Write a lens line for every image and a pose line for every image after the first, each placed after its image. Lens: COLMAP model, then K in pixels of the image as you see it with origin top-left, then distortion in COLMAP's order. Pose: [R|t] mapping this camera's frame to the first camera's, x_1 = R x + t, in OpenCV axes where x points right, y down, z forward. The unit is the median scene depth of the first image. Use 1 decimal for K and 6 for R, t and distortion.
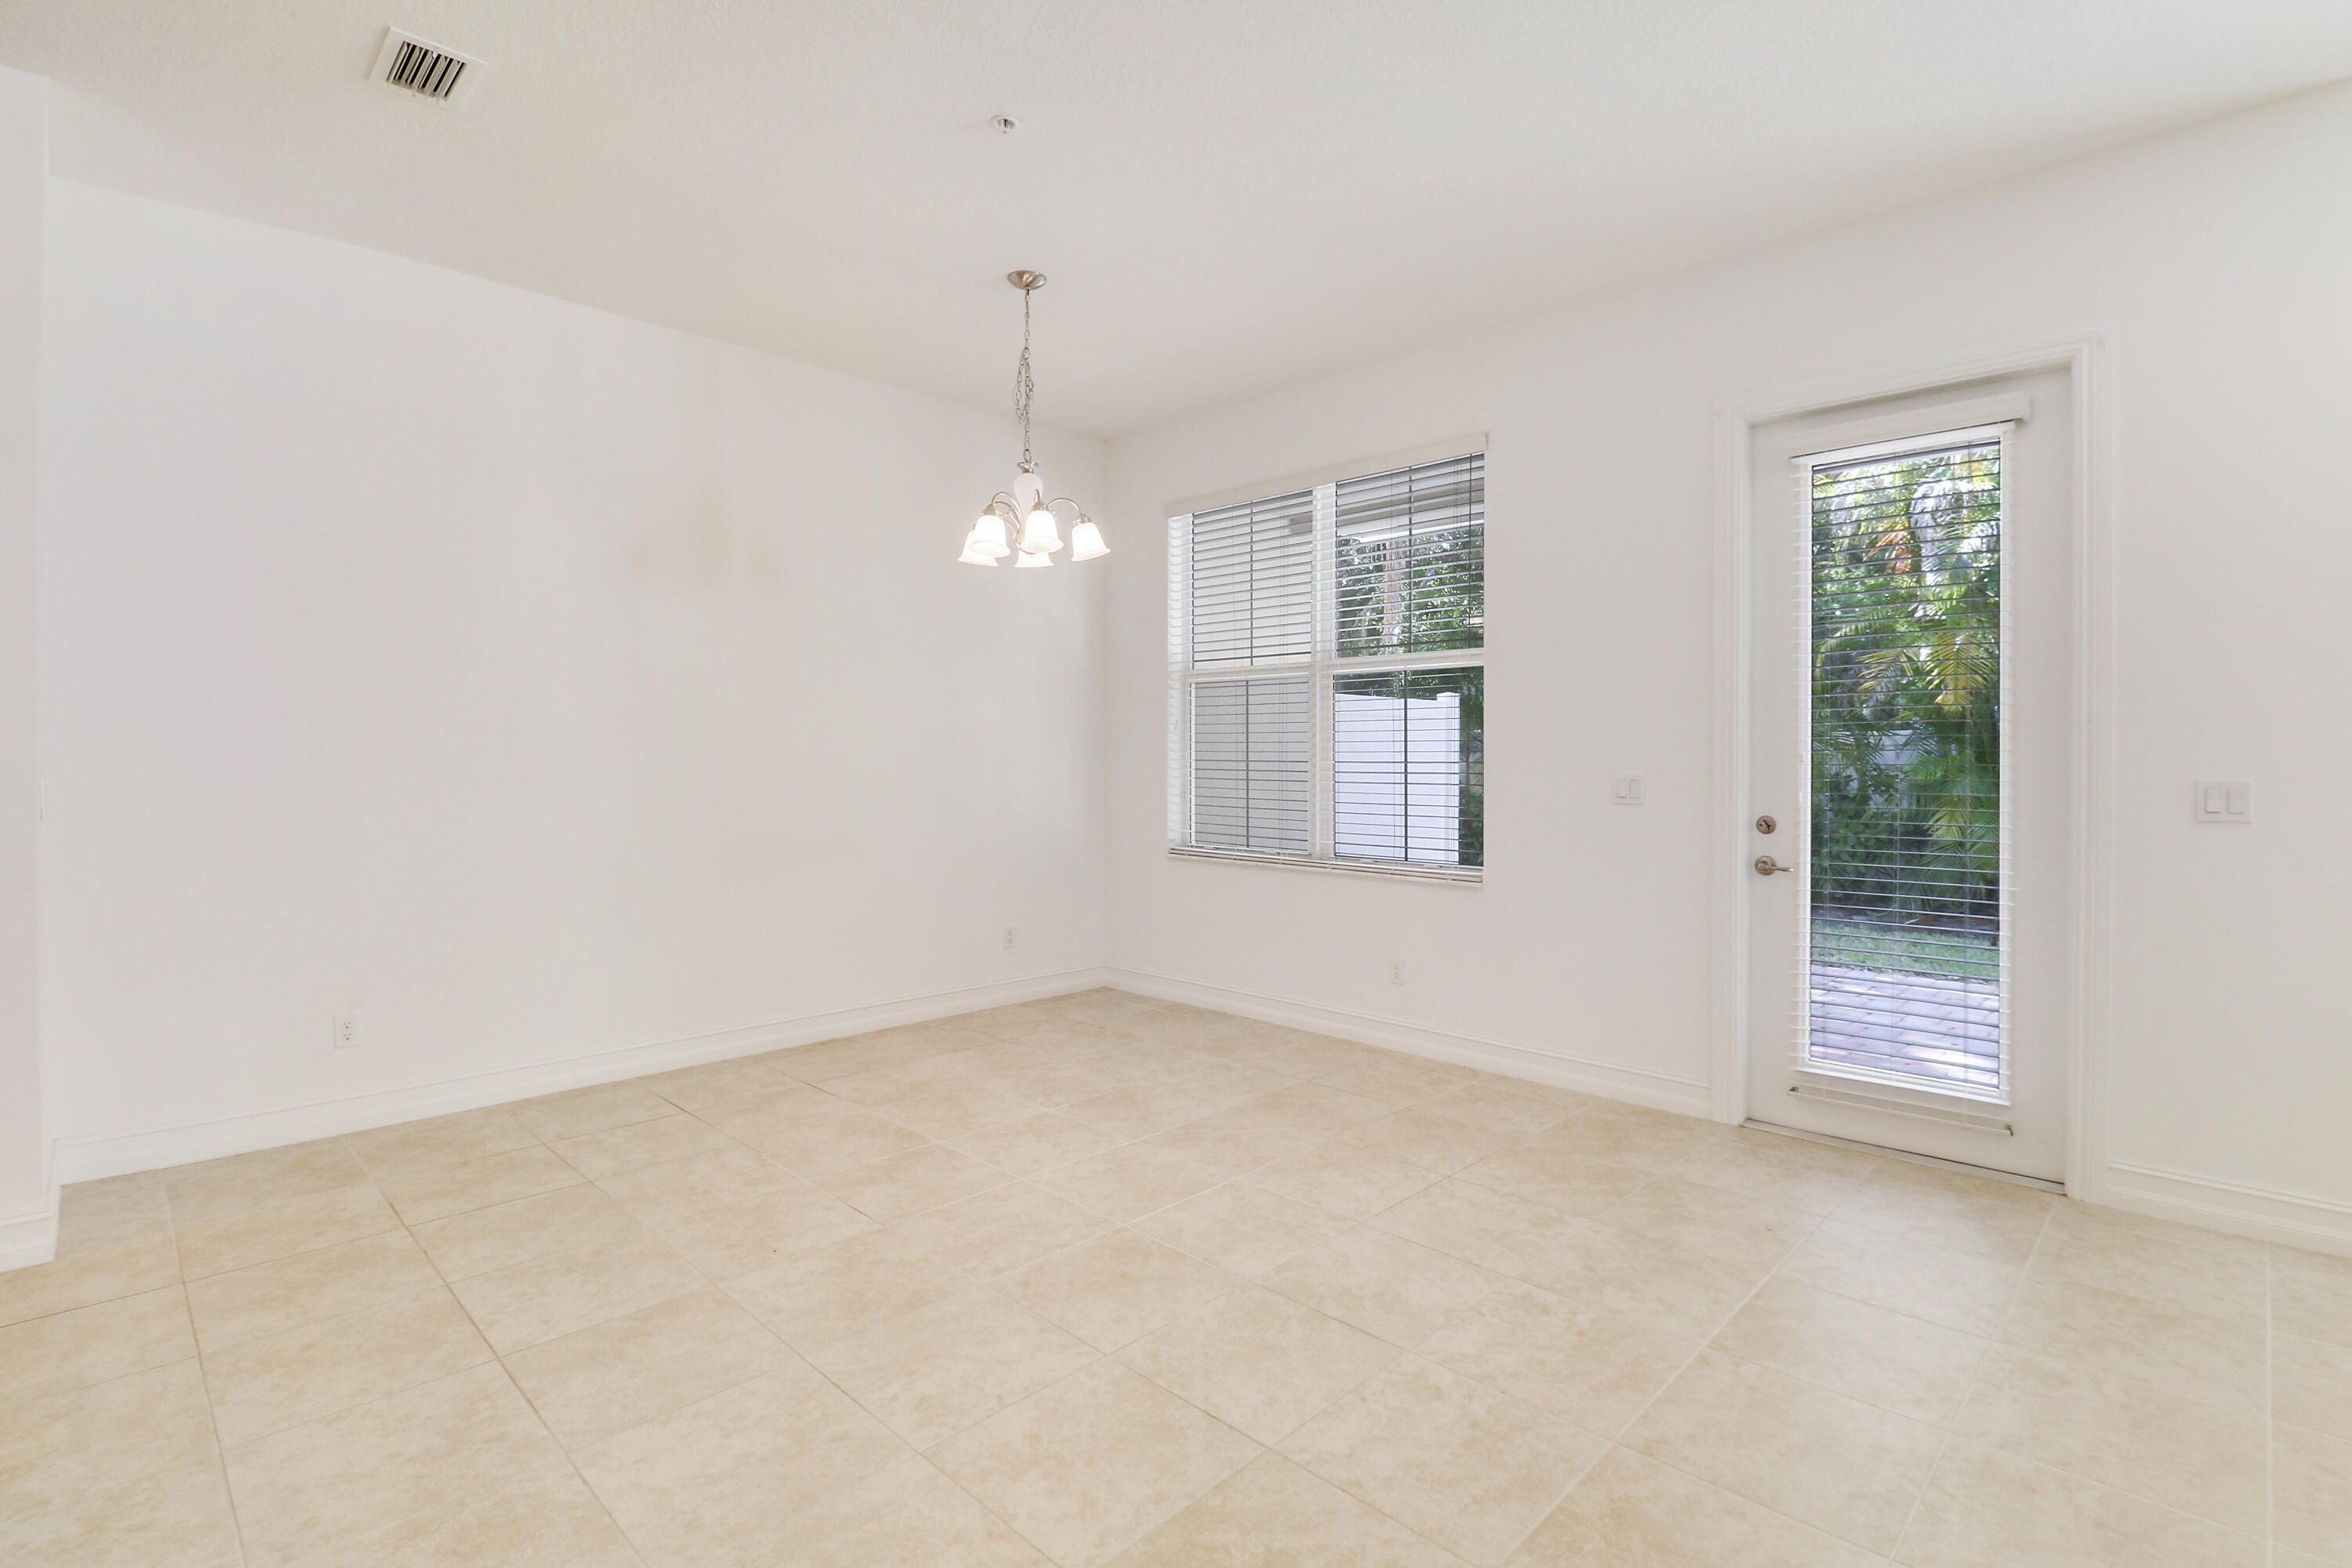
lens RADIAL K [[1097.6, 0, 1208.1], [0, 1097.6, 760.0], [0, 0, 1]] dist [-0.001203, -0.006881]
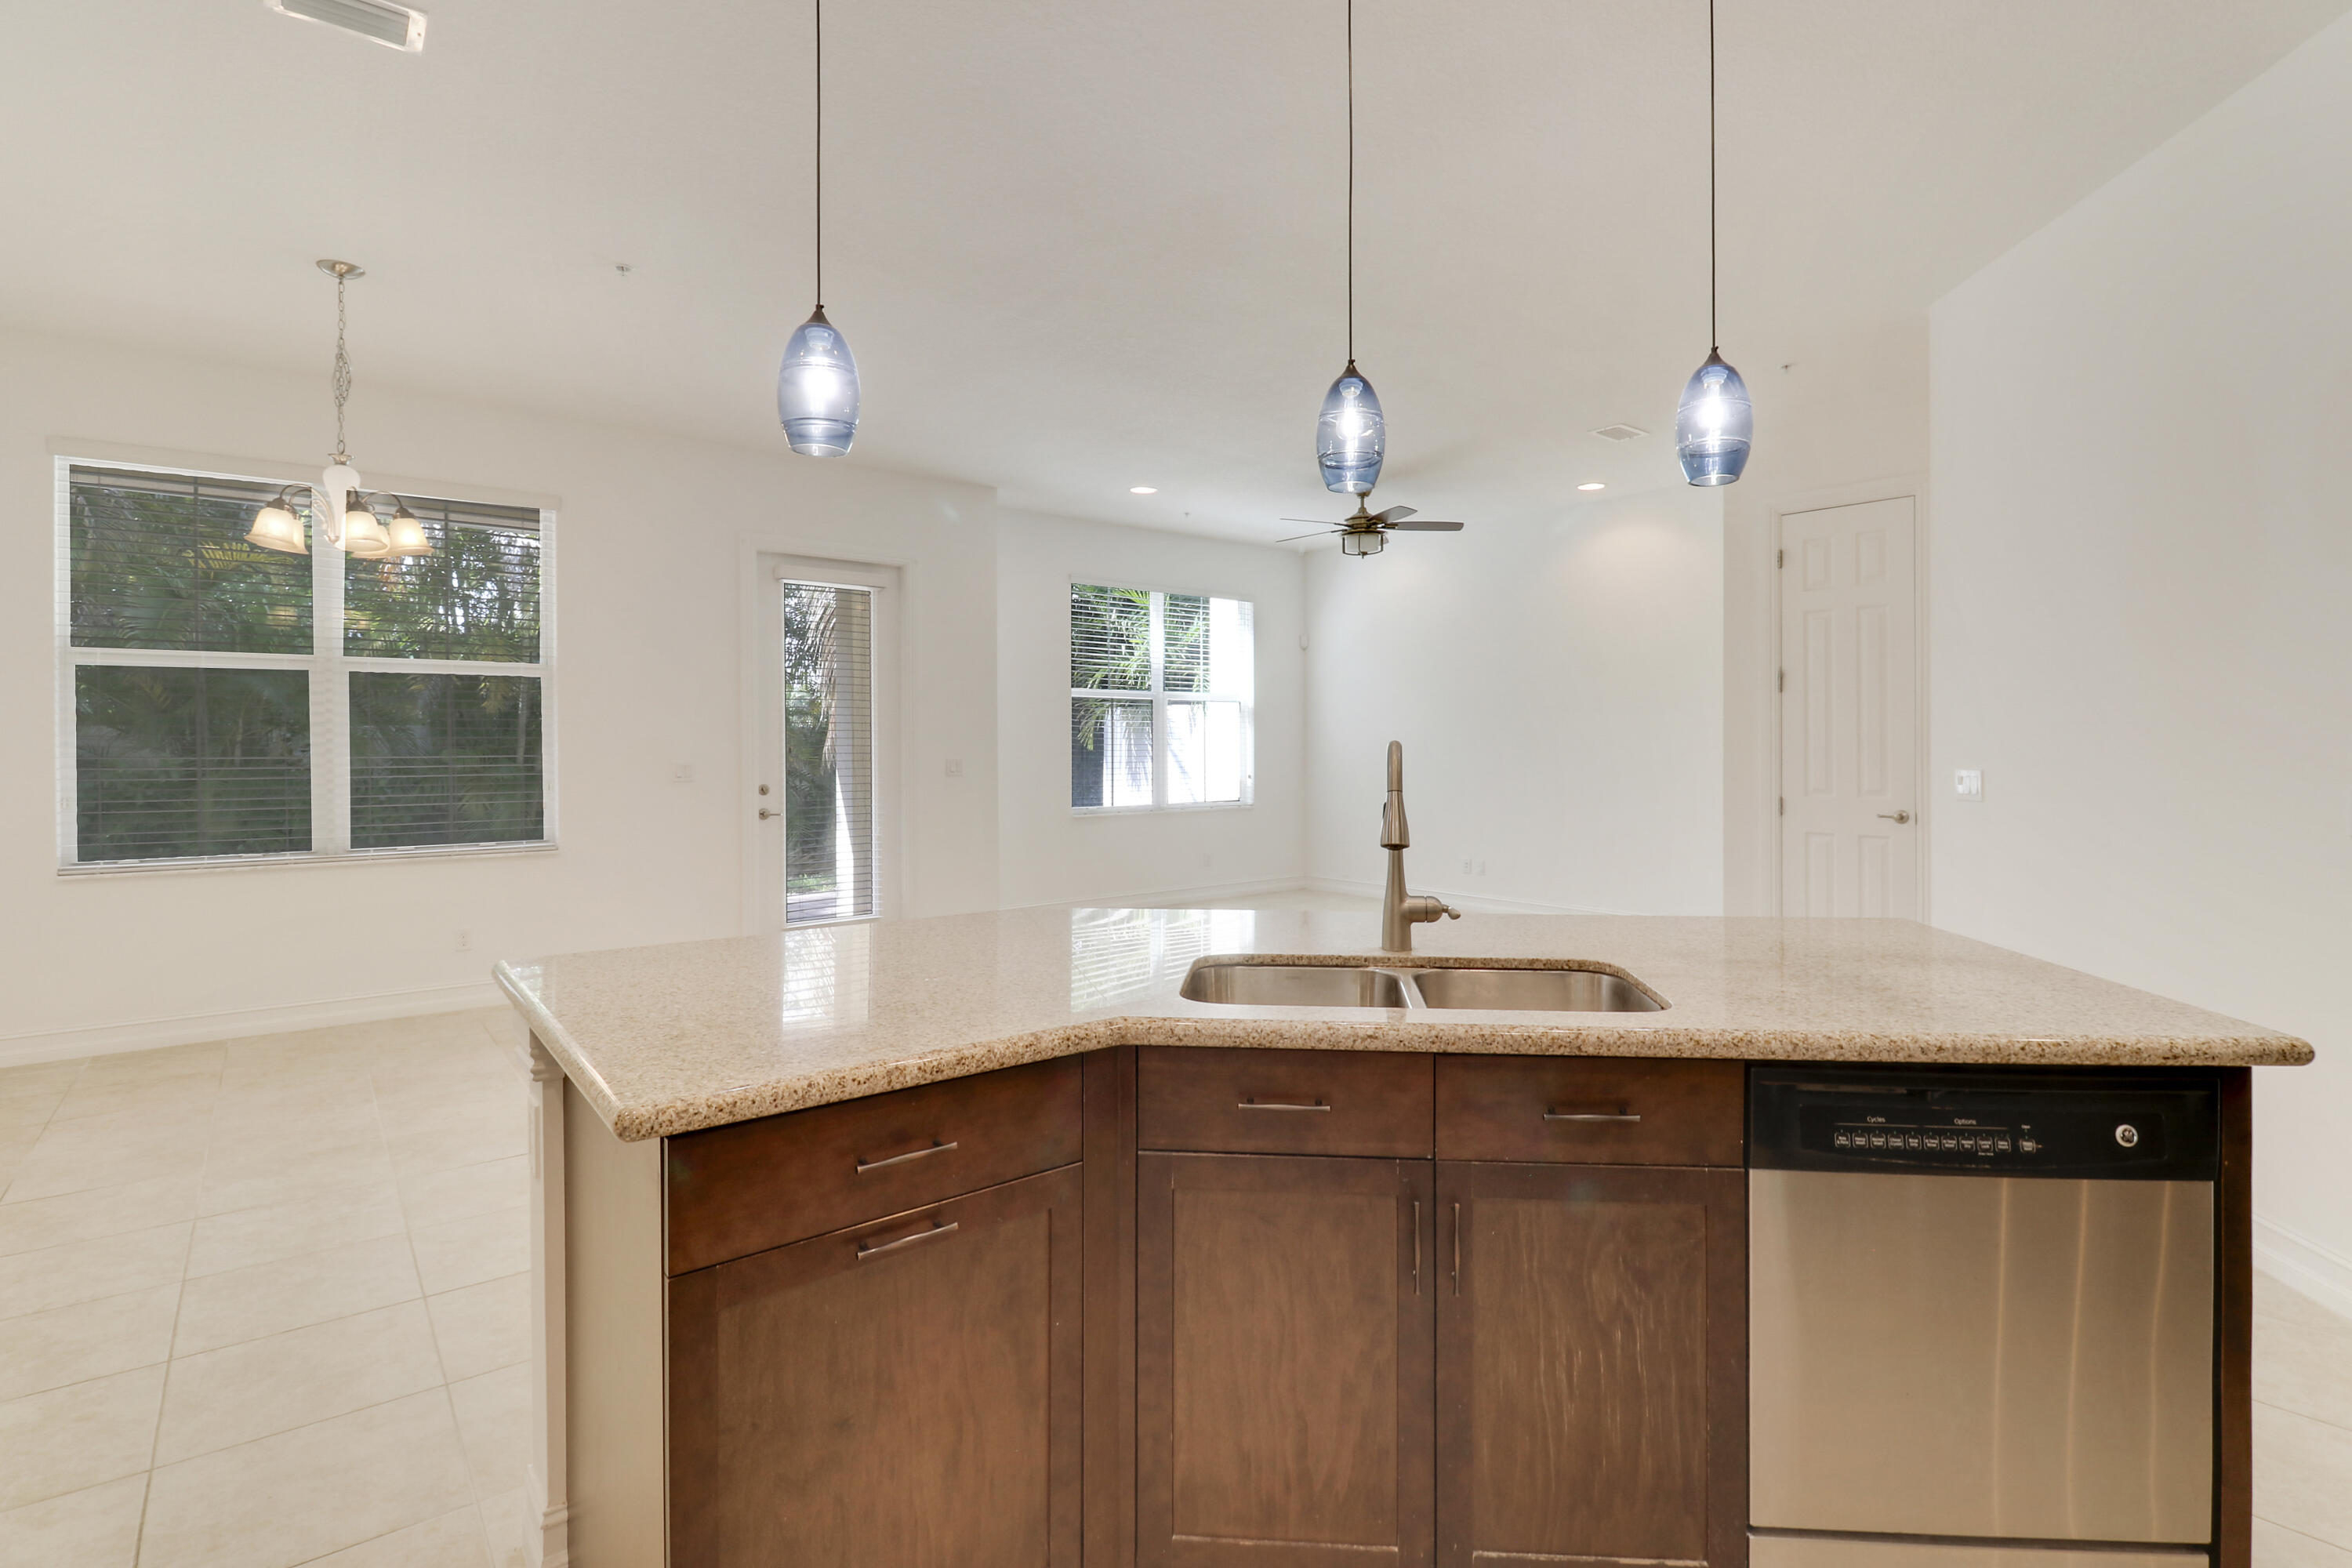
lens RADIAL K [[1097.6, 0, 1183.4], [0, 1097.6, 748.7], [0, 0, 1]] dist [-0.001203, -0.006881]
pose [[0.132627, -0.005801, 0.991149, -1.055932], [0.004134, 0.999977, 0.005300, -0.010773], [-0.991157, 0.003394, 0.132648, 0.129425]]
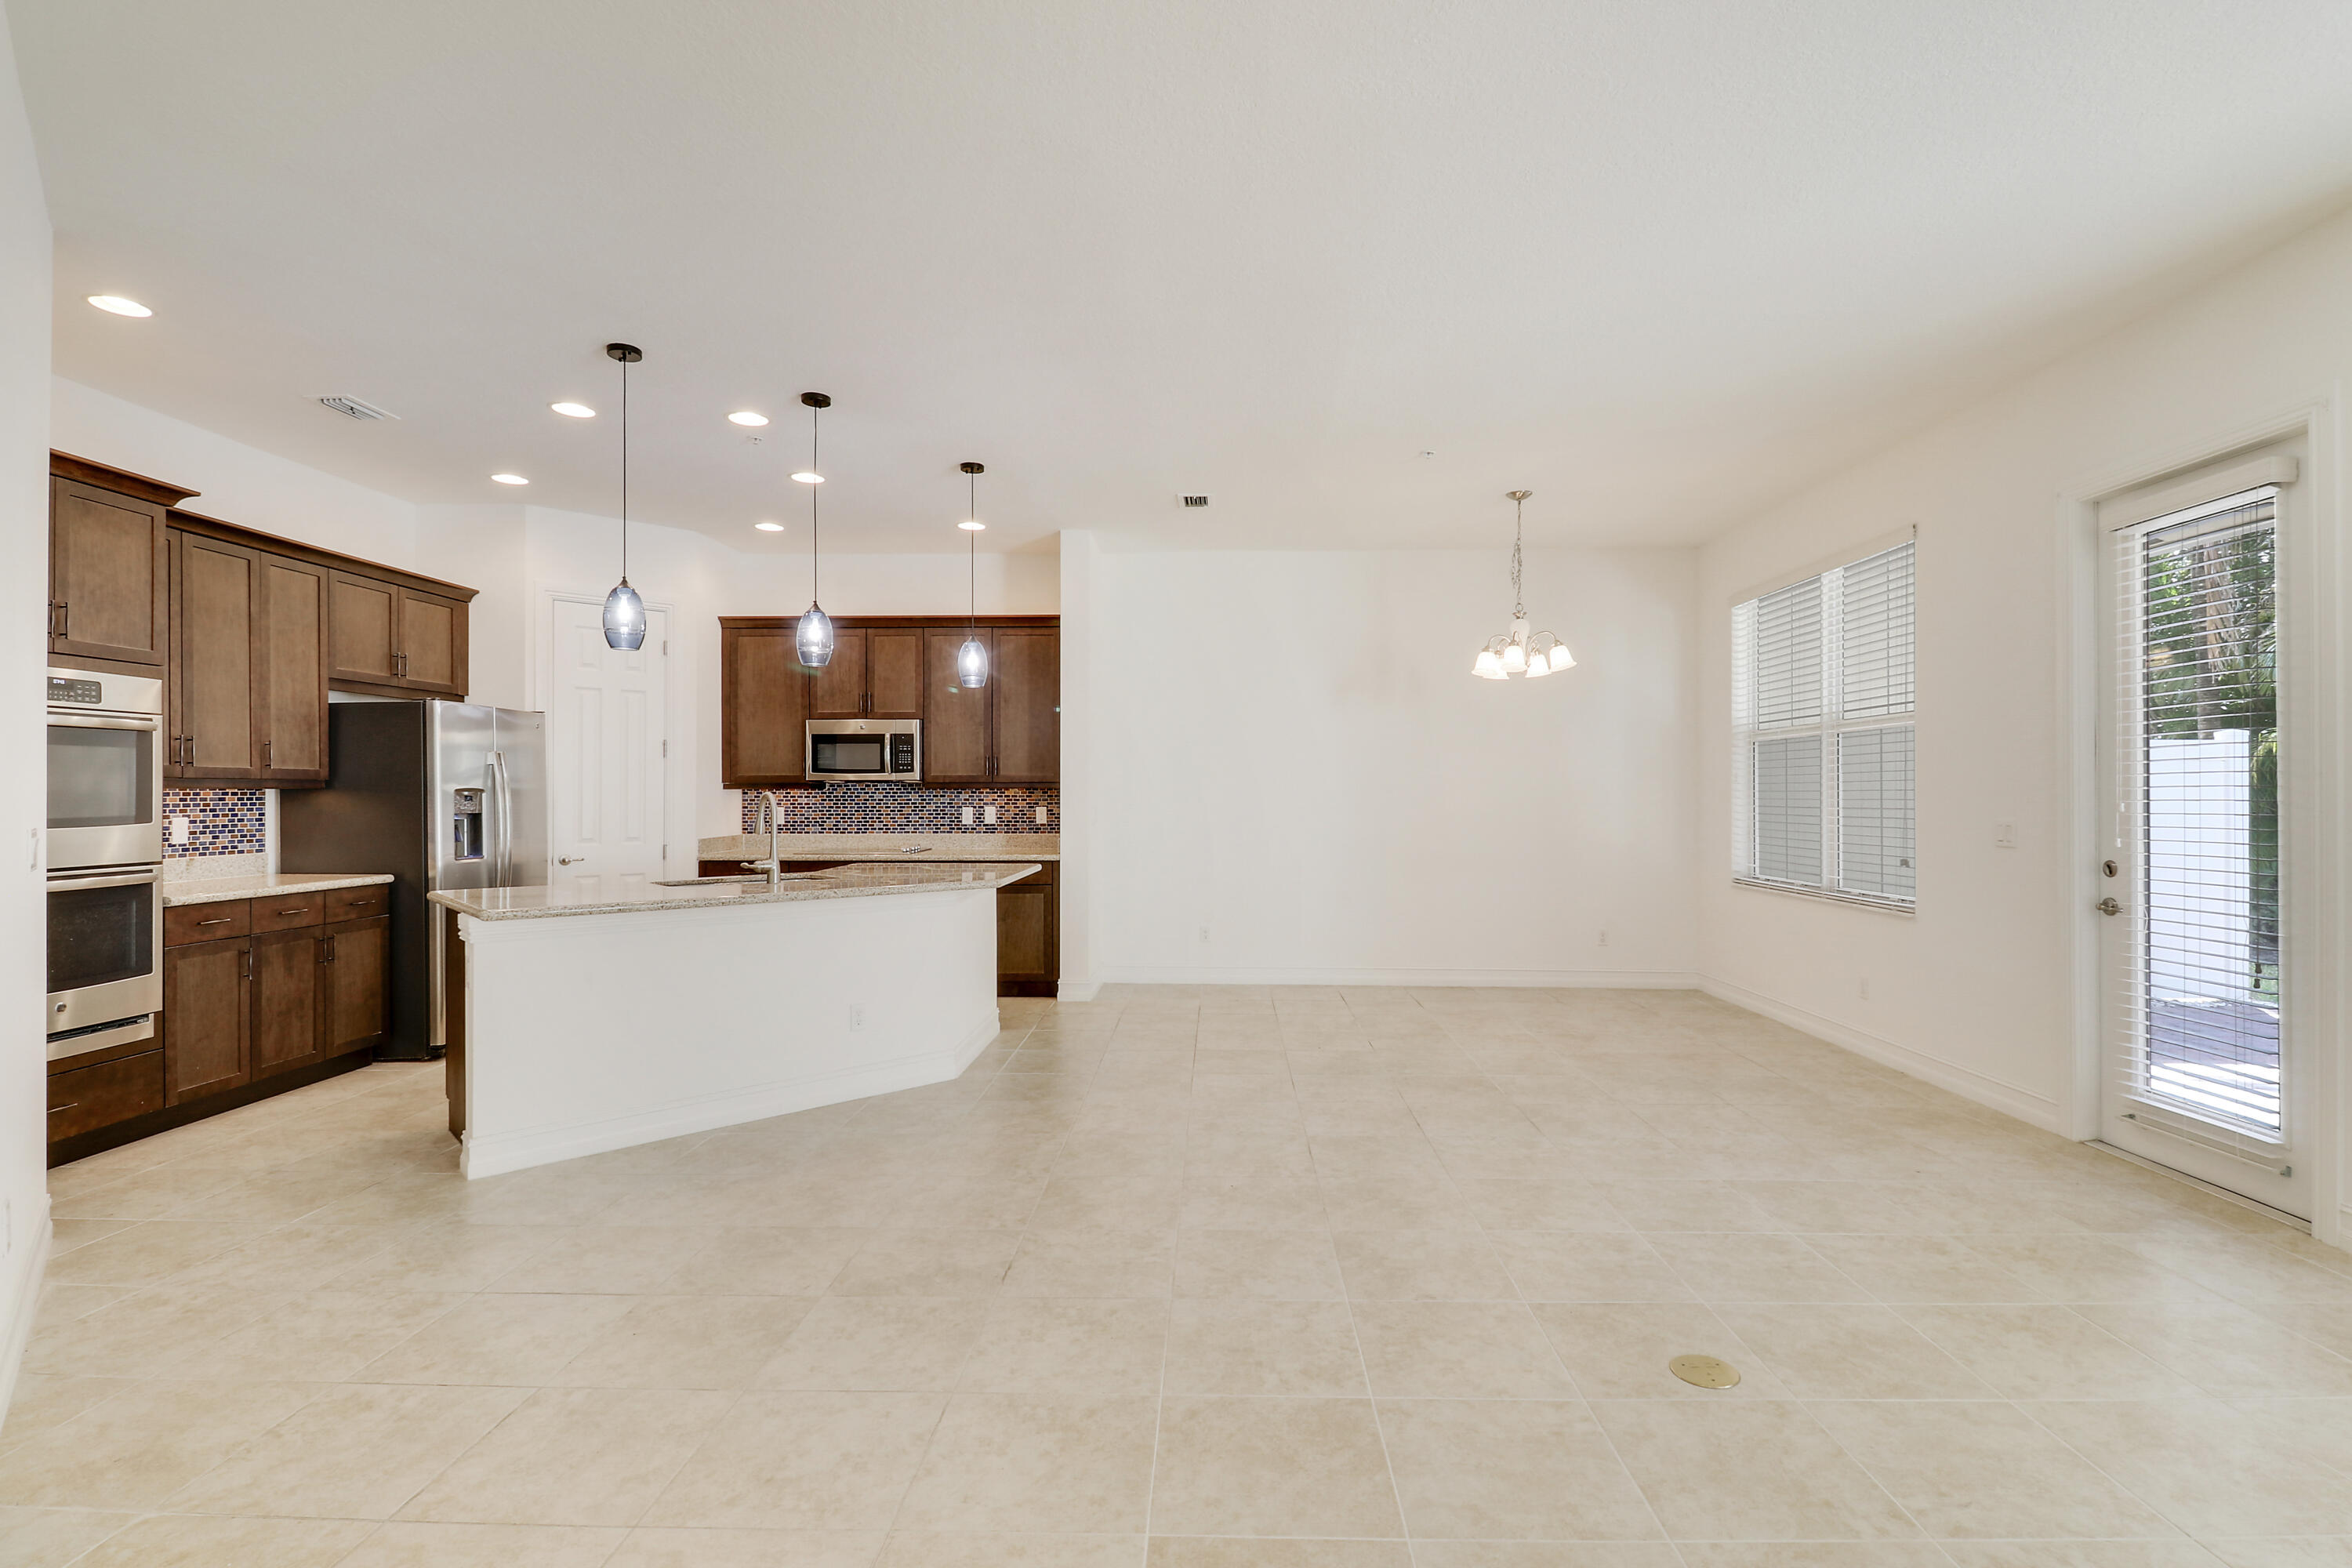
lens RADIAL K [[1097.6, 0, 1216.9], [0, 1097.6, 795.0], [0, 0, 1]] dist [-0.001203, -0.006881]
pose [[0.686604, -0.002939, -0.727025, 0.671163], [-0.001402, 0.999985, -0.005367, -0.006158], [0.727030, 0.004705, 0.686590, -0.369232]]
